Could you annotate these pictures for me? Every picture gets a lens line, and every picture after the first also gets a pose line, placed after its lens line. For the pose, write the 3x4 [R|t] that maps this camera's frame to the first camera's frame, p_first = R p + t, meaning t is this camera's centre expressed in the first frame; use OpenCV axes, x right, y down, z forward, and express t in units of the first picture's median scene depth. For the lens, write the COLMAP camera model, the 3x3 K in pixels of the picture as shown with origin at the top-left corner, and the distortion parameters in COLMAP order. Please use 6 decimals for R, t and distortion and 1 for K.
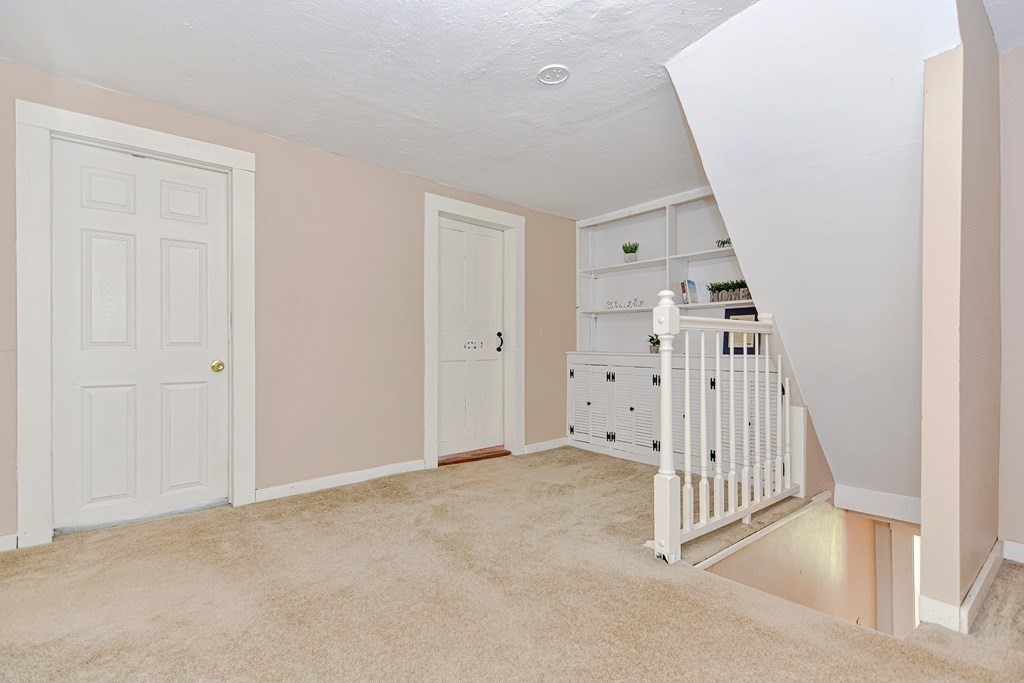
lens RADIAL K [[490.3, 0, 512.0], [0, 490.3, 341.5], [0, 0, 1]] dist [0.014753, -0.000006]
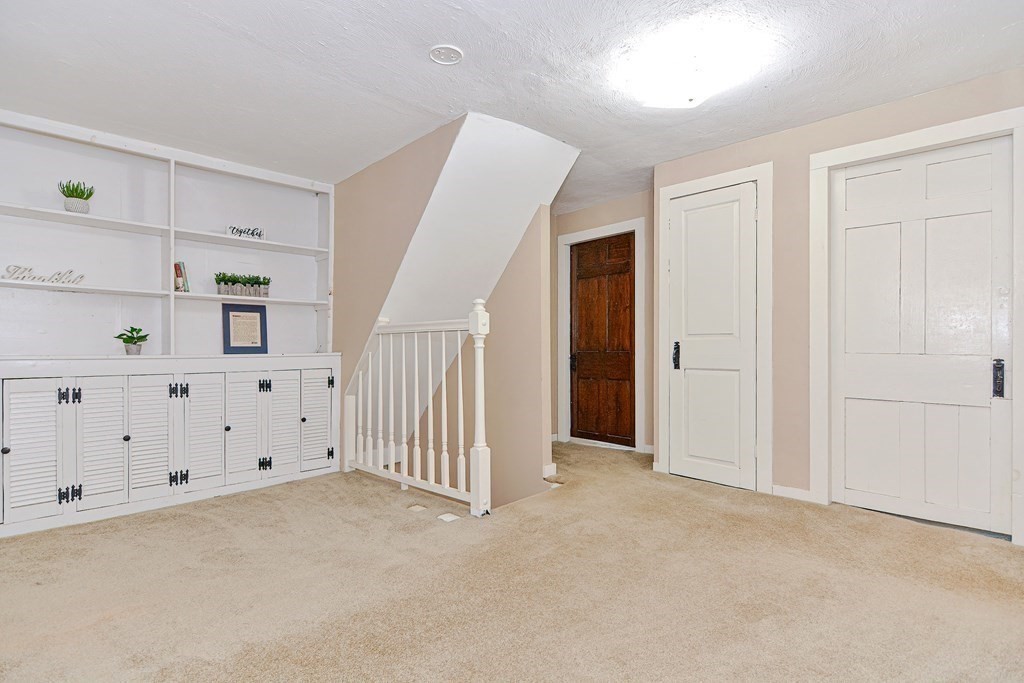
lens RADIAL K [[468.1, 0, 512.0], [0, 468.1, 341.5], [0, 0, 1]] dist [-0.061761, -0.000081]
pose [[-0.171077, 0.006837, 0.985234, -0.481874], [-0.007398, 0.999939, -0.008223, 0.006592], [-0.985230, -0.008696, -0.171016, 0.634158]]
